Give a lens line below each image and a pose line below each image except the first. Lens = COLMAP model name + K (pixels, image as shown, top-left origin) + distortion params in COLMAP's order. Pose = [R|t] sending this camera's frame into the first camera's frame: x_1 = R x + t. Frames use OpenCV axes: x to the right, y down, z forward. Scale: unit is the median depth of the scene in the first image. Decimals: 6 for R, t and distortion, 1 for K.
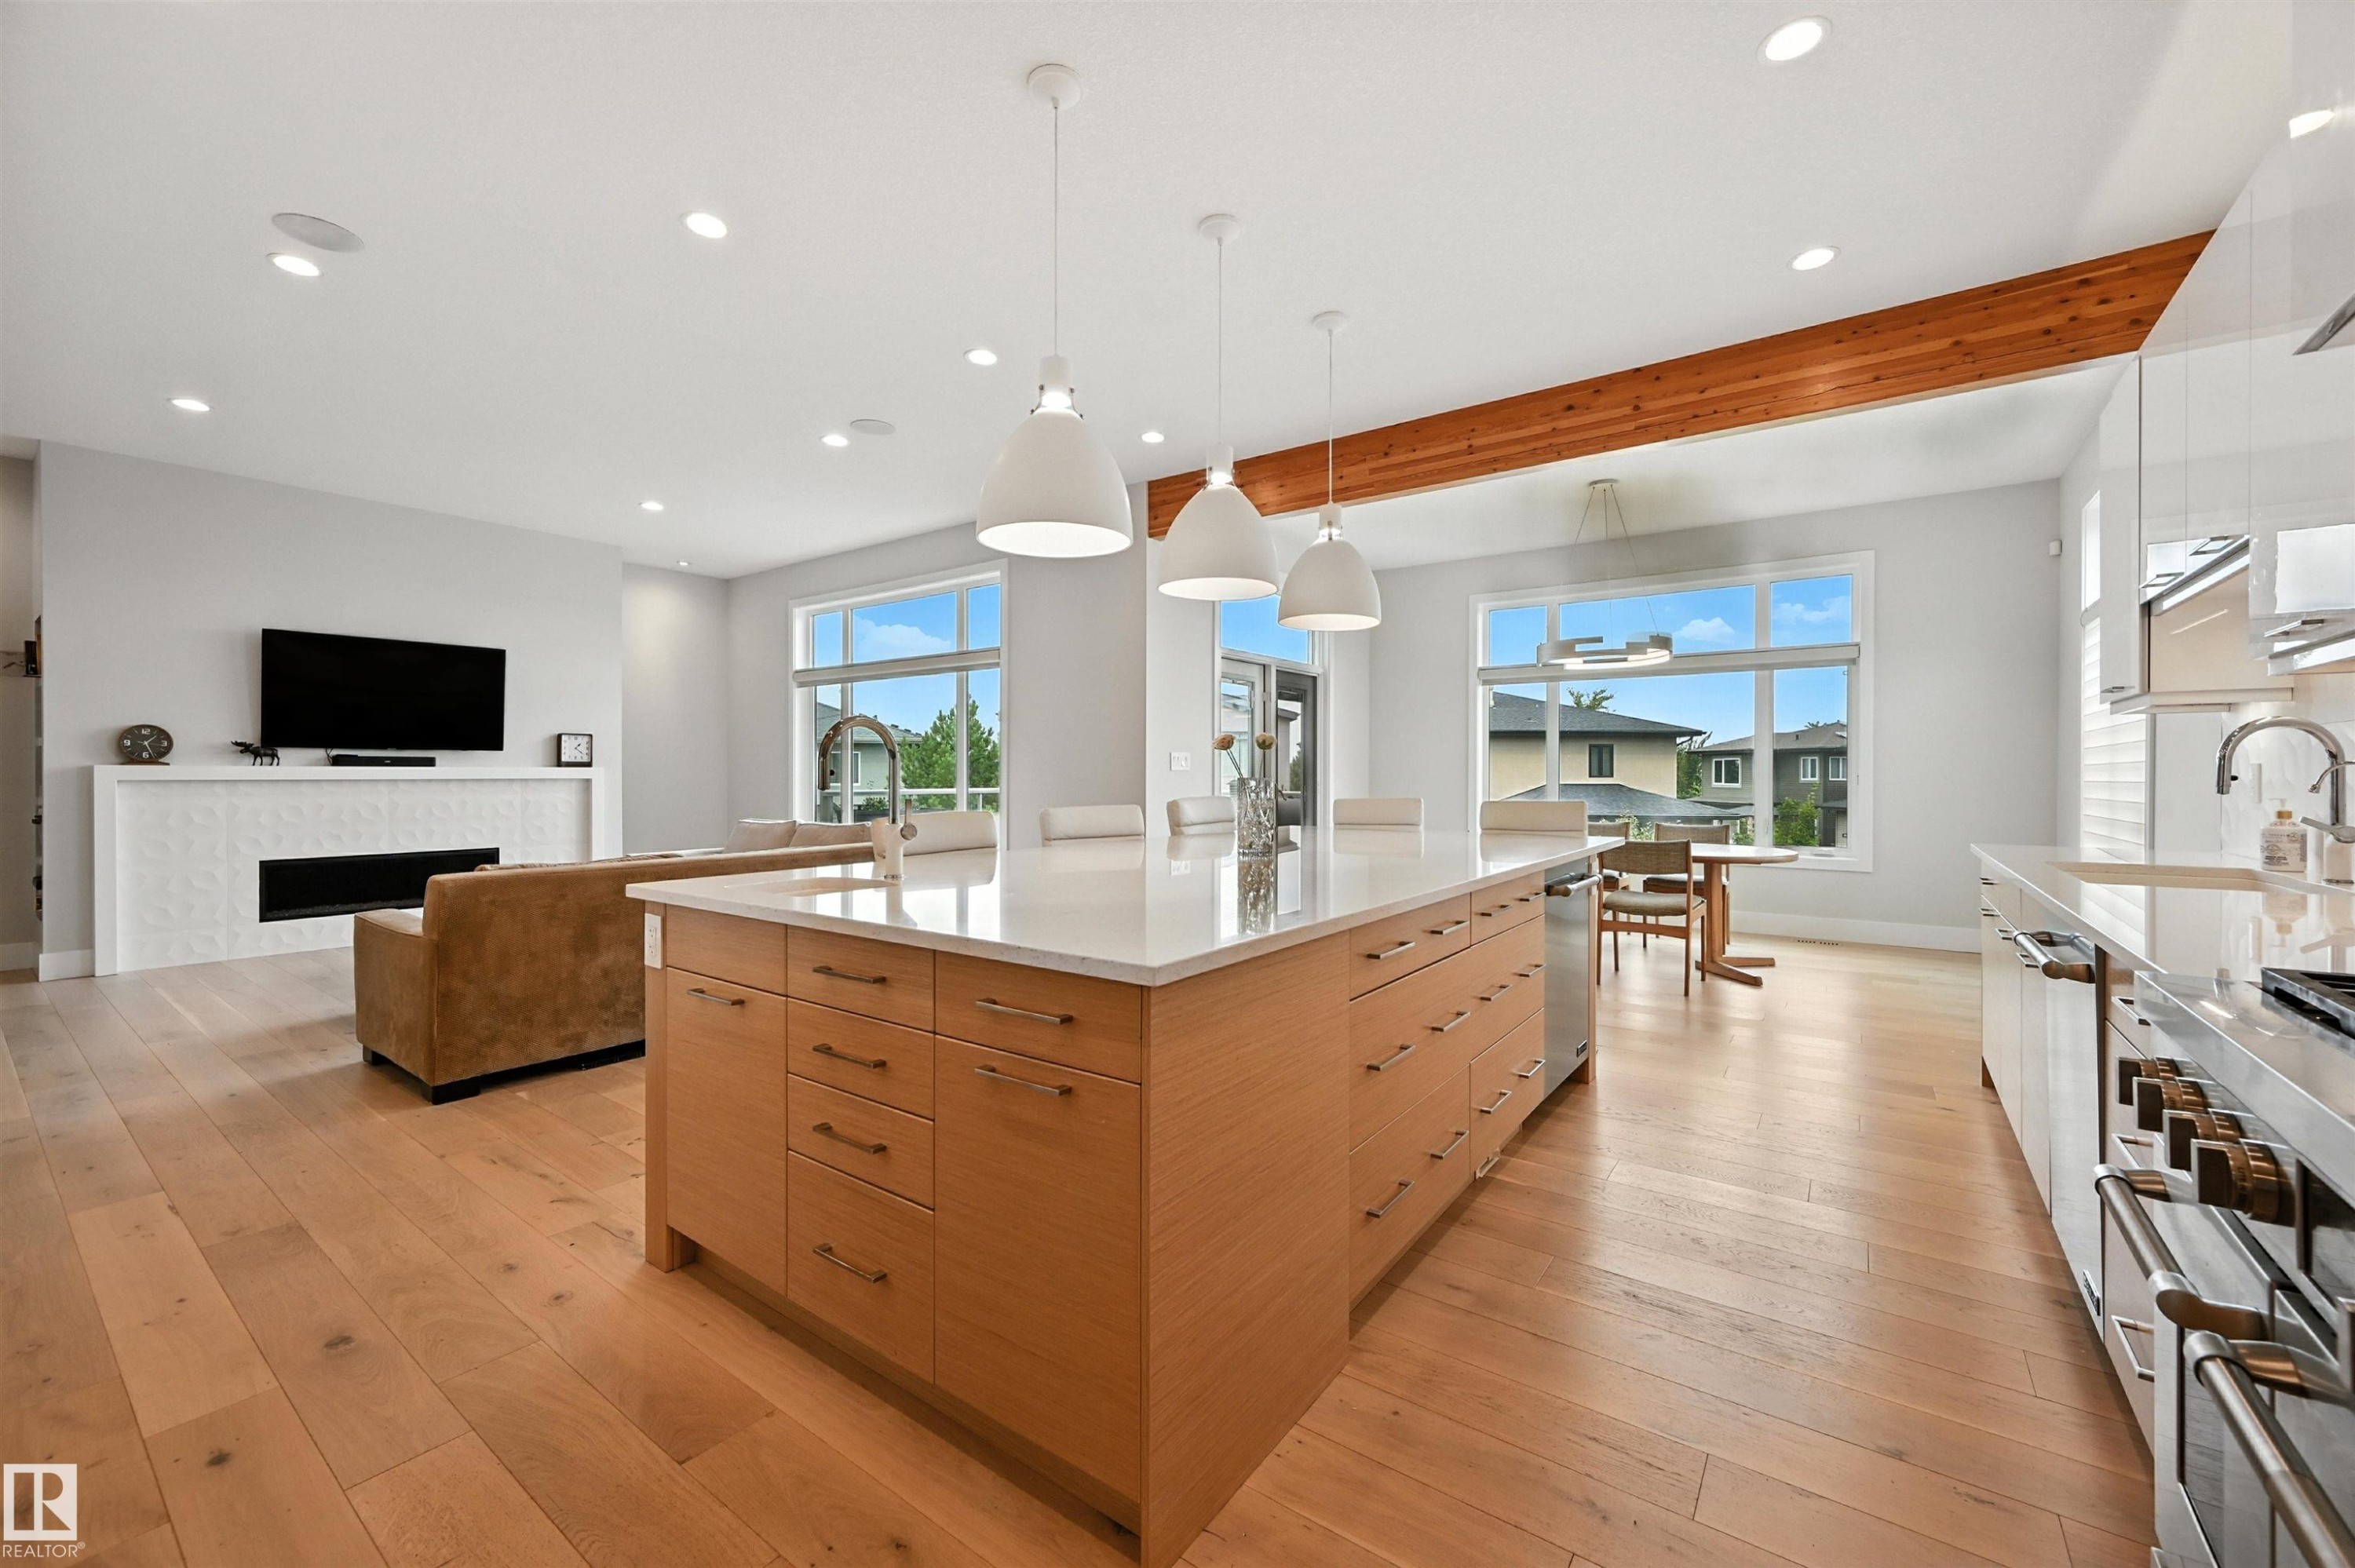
lens RADIAL K [[932.0, 0, 1173.6], [0, 932.0, 777.0], [0, 0, 1]] dist [-0.000075, 0.000025]
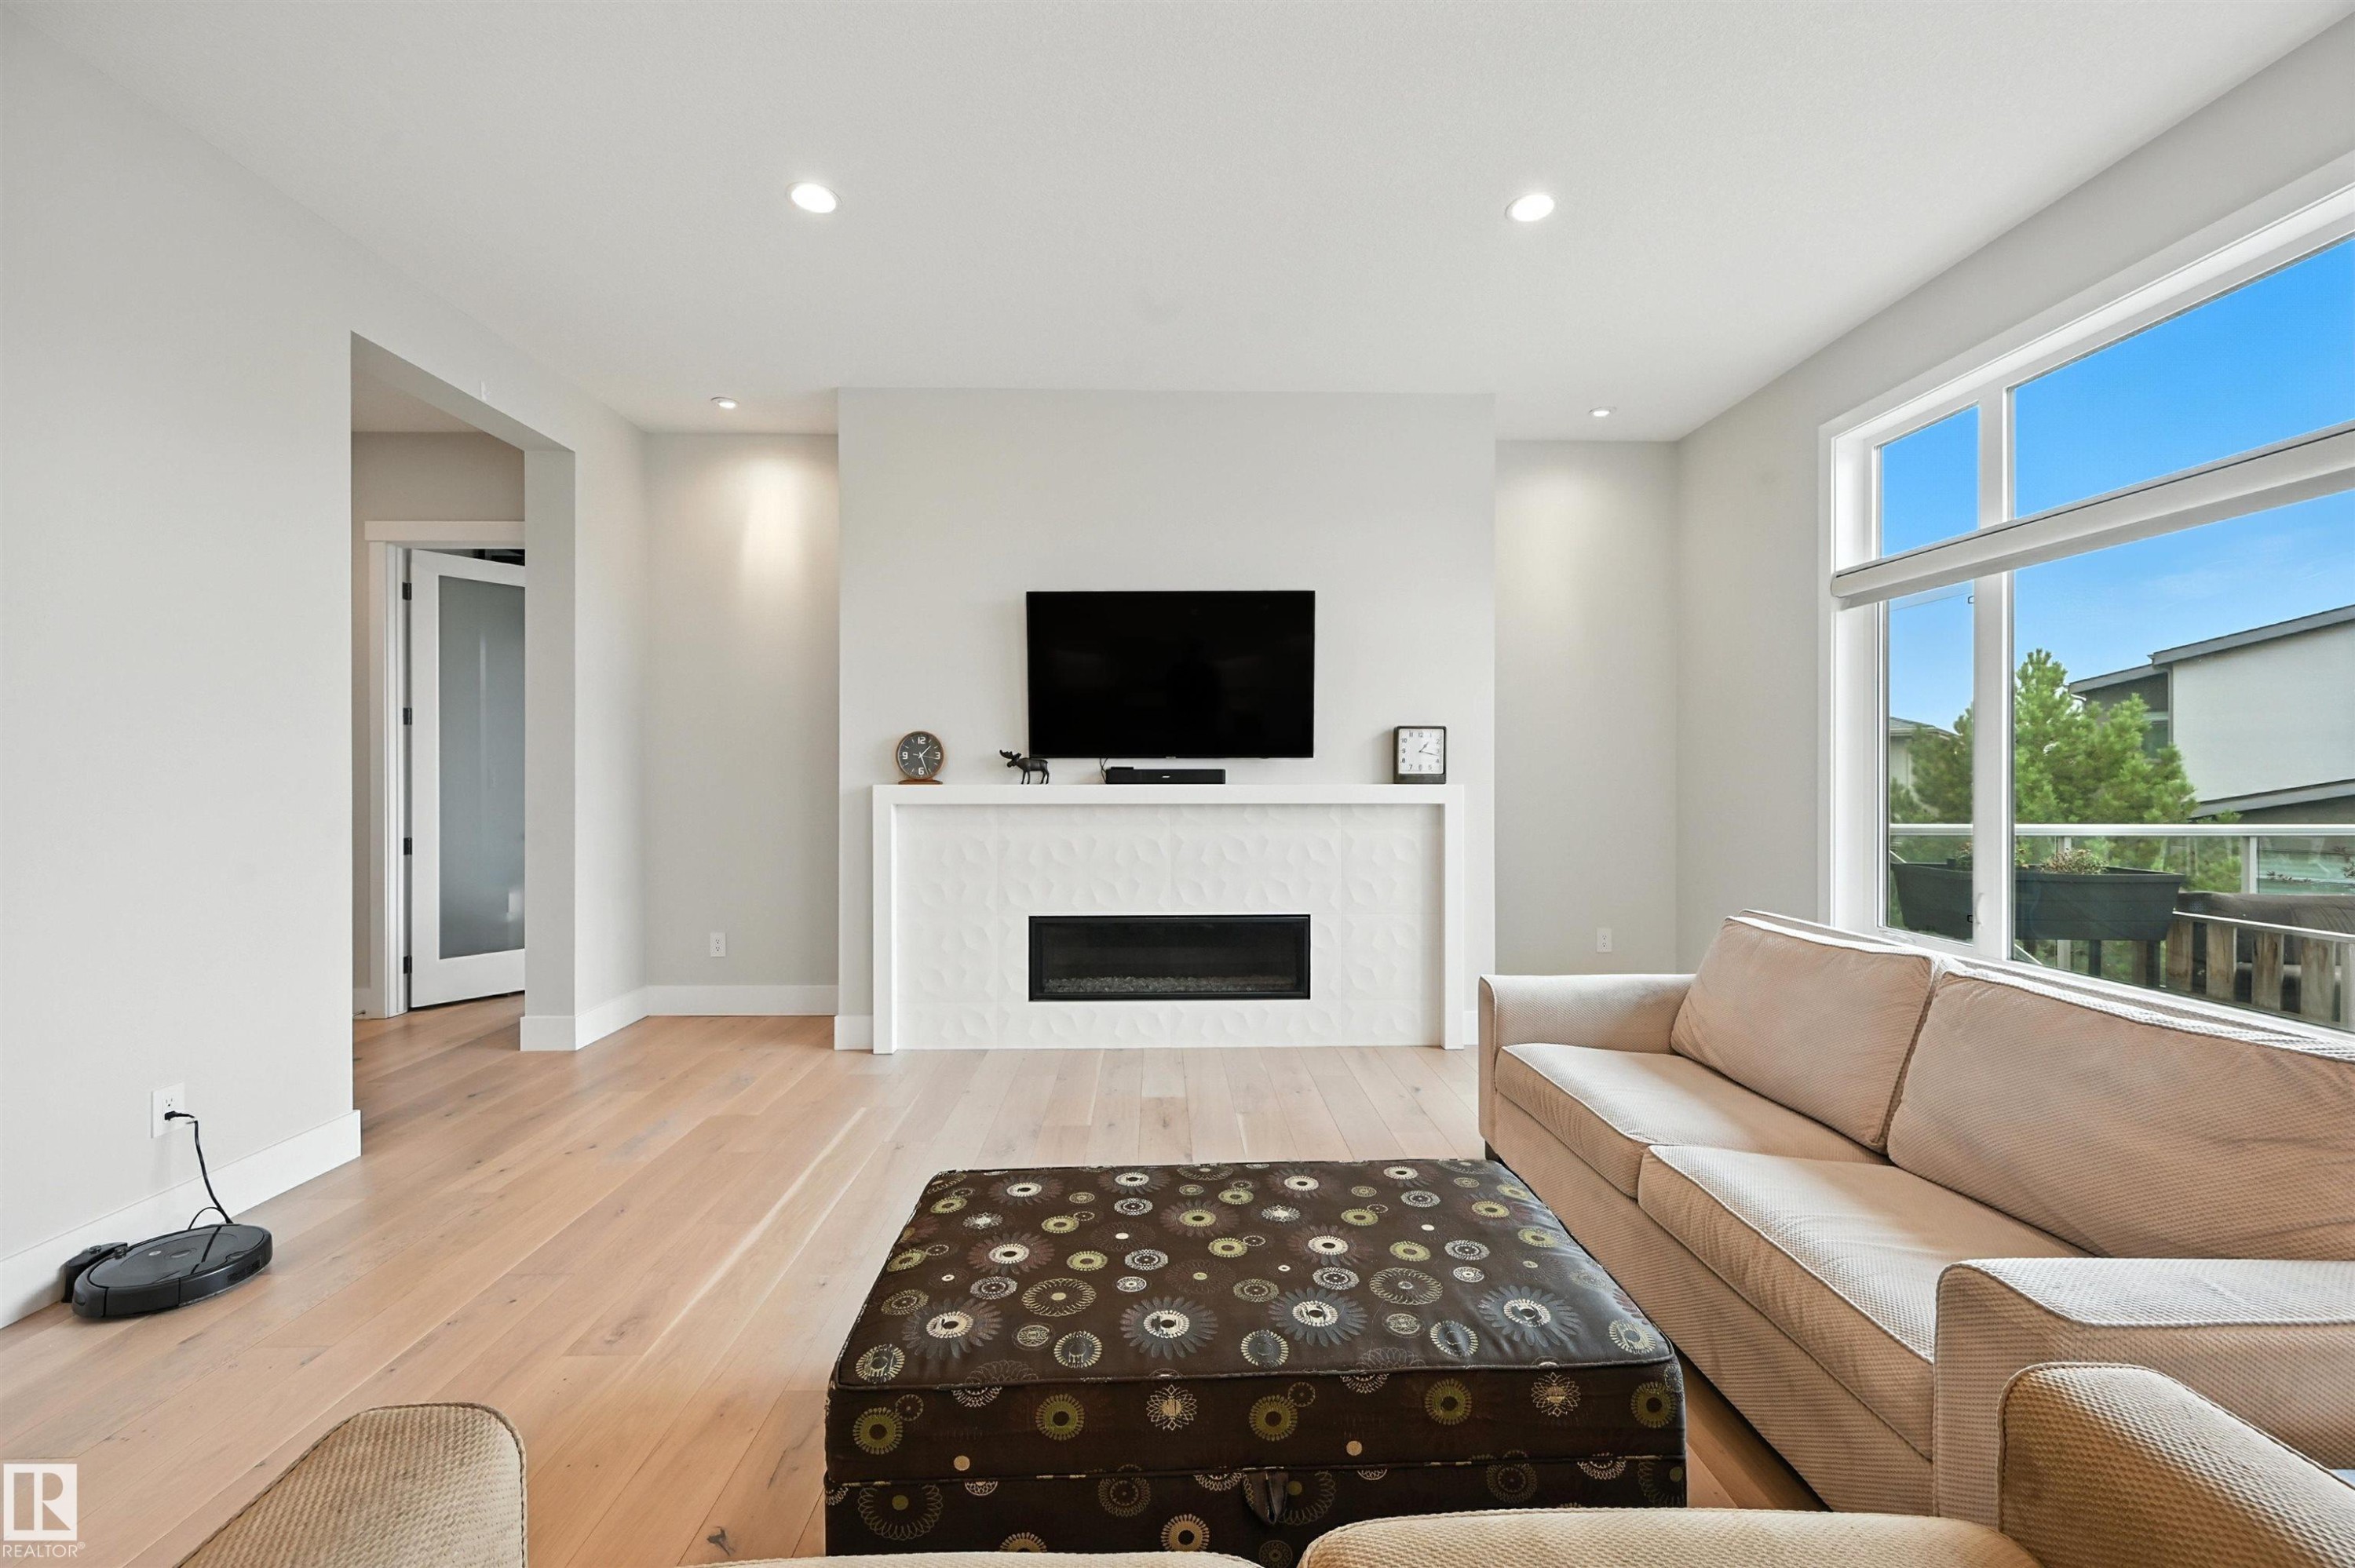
lens RADIAL K [[932.0, 0, 1173.5], [0, 932.0, 784.1], [0, 0, 1]] dist [-0.000075, 0.000025]
pose [[0.609840, -0.001548, -0.792523, -0.308540], [-0.001817, 0.999993, -0.003351, -0.009113], [0.792522, 0.003484, 0.609833, 0.589368]]
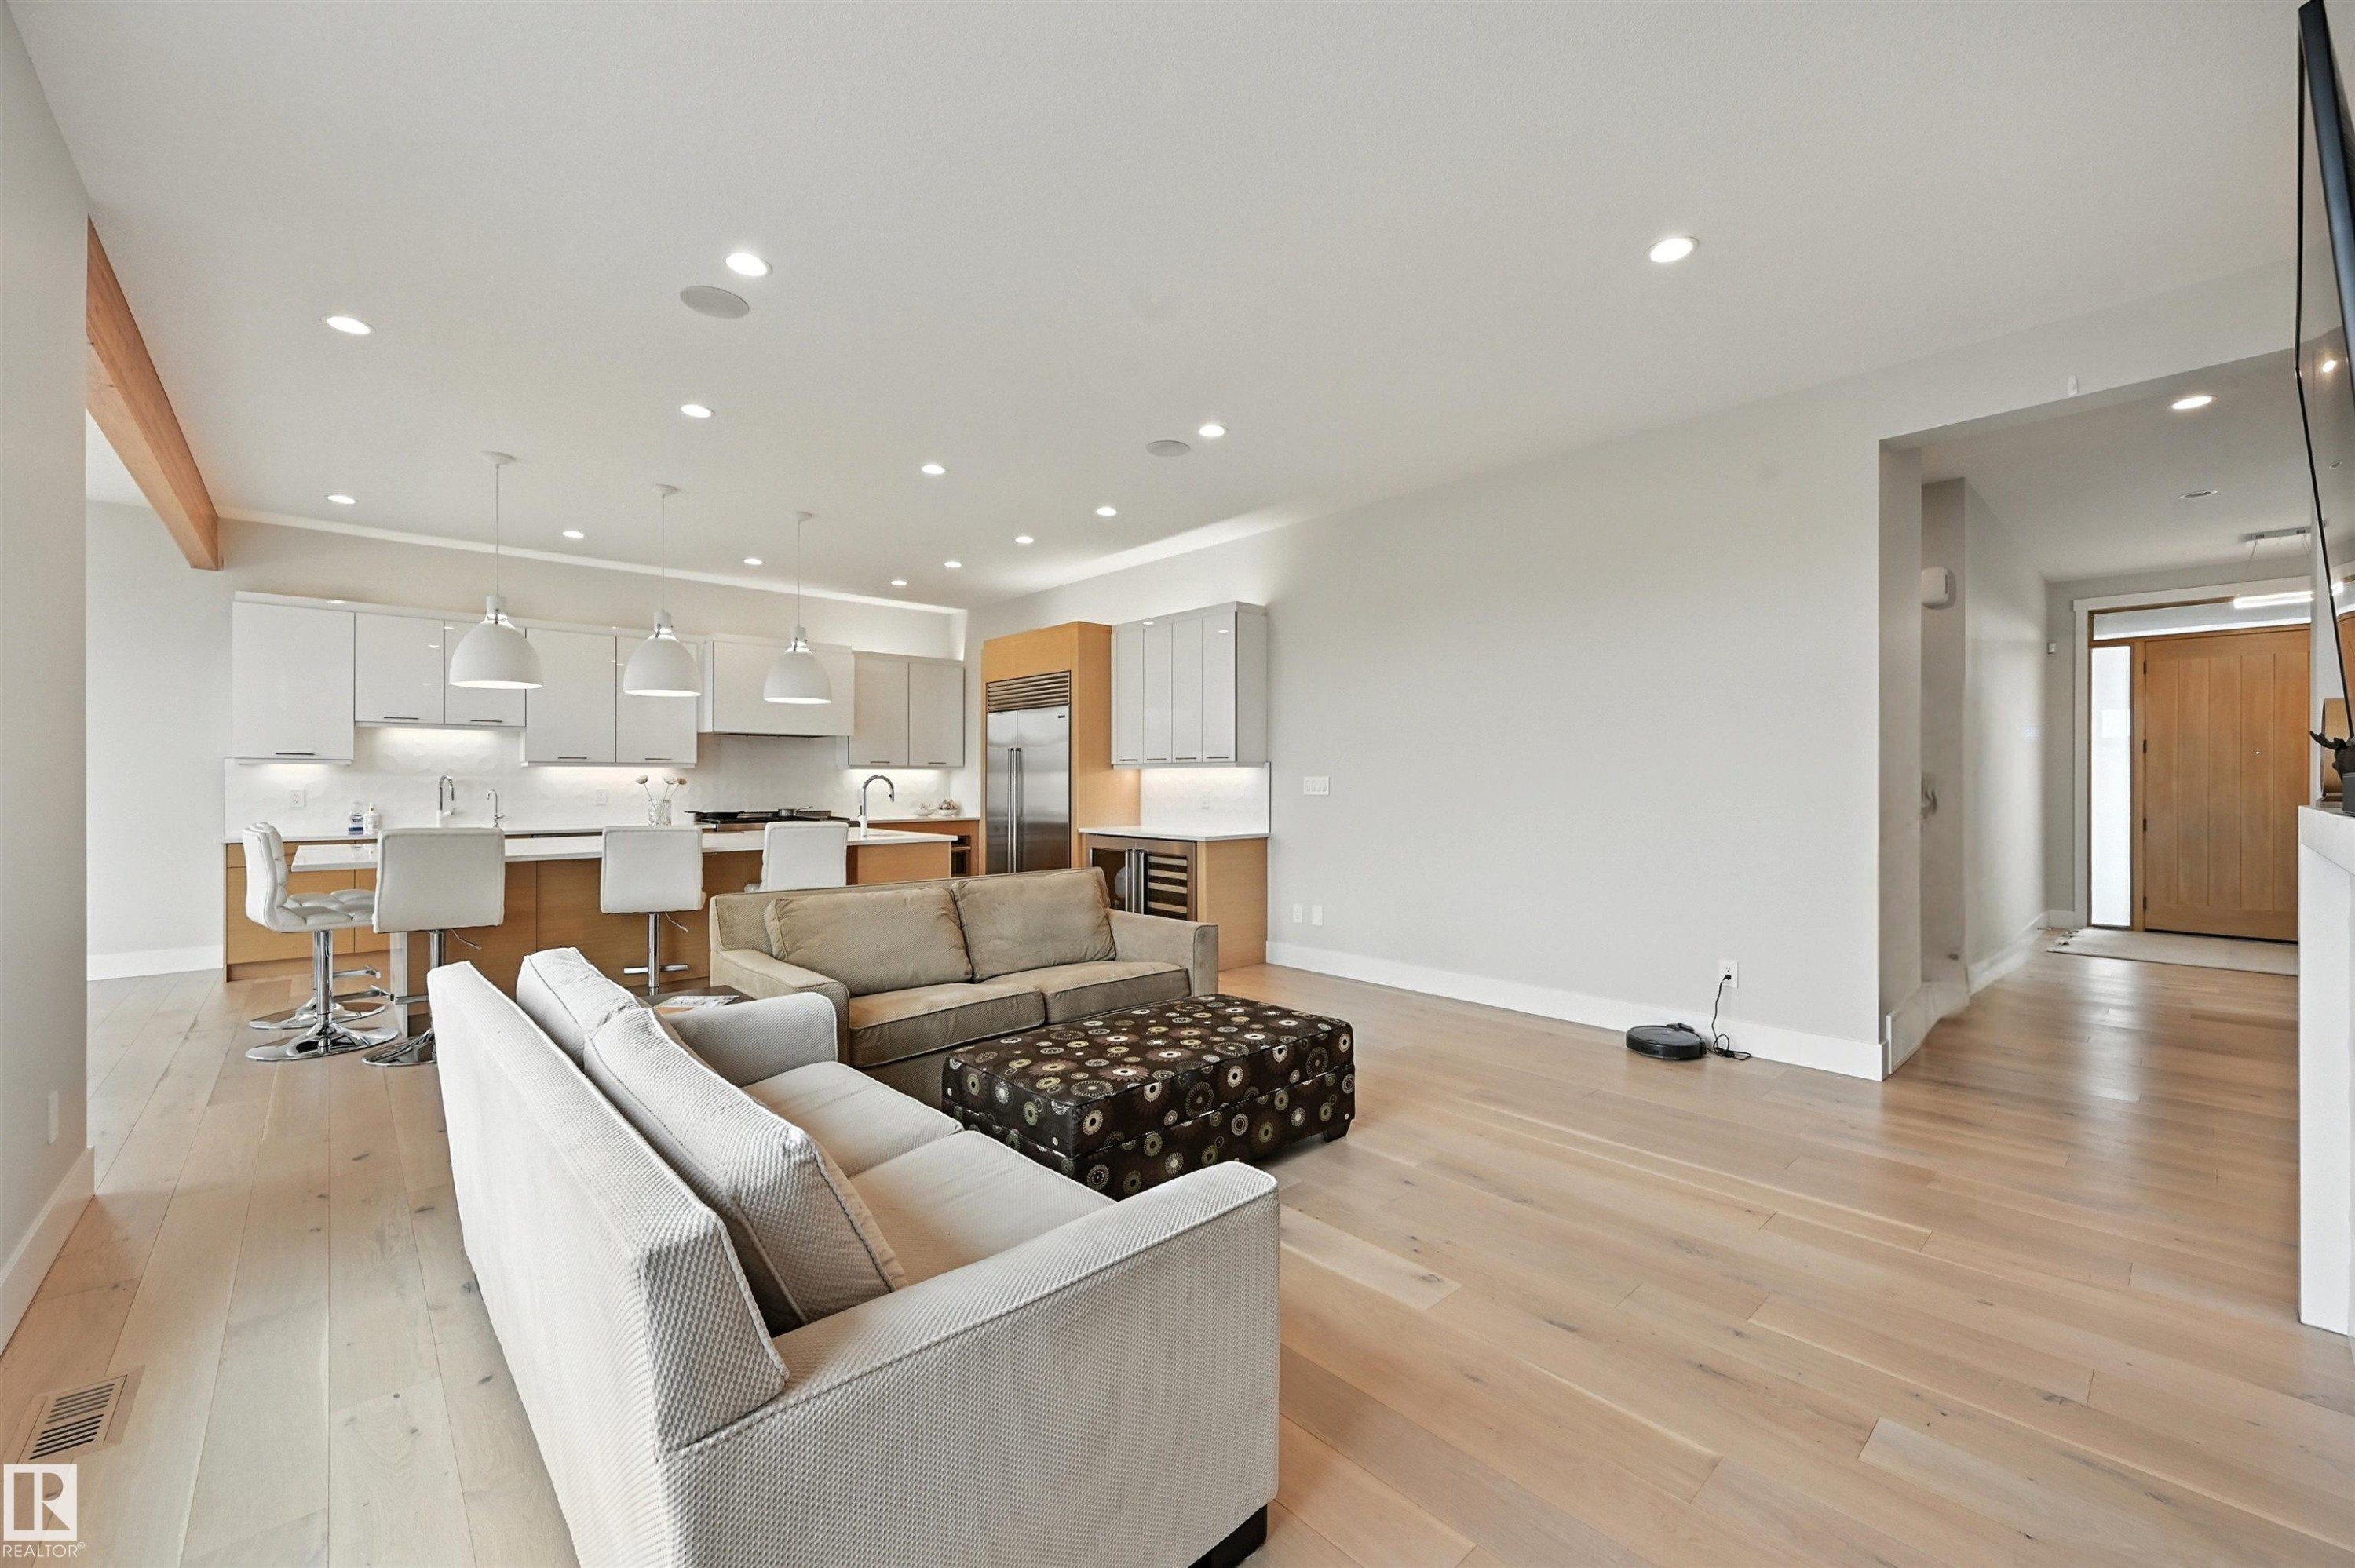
lens RADIAL K [[932.0, 0, 1178.4], [0, 932.0, 788.8], [0, 0, 1]] dist [-0.000075, 0.000025]
pose [[-0.979491, -0.007582, 0.201344, -0.724583], [-0.006635, 0.999964, 0.005381, -0.013060], [-0.201377, 0.003935, -0.979506, 1.479337]]
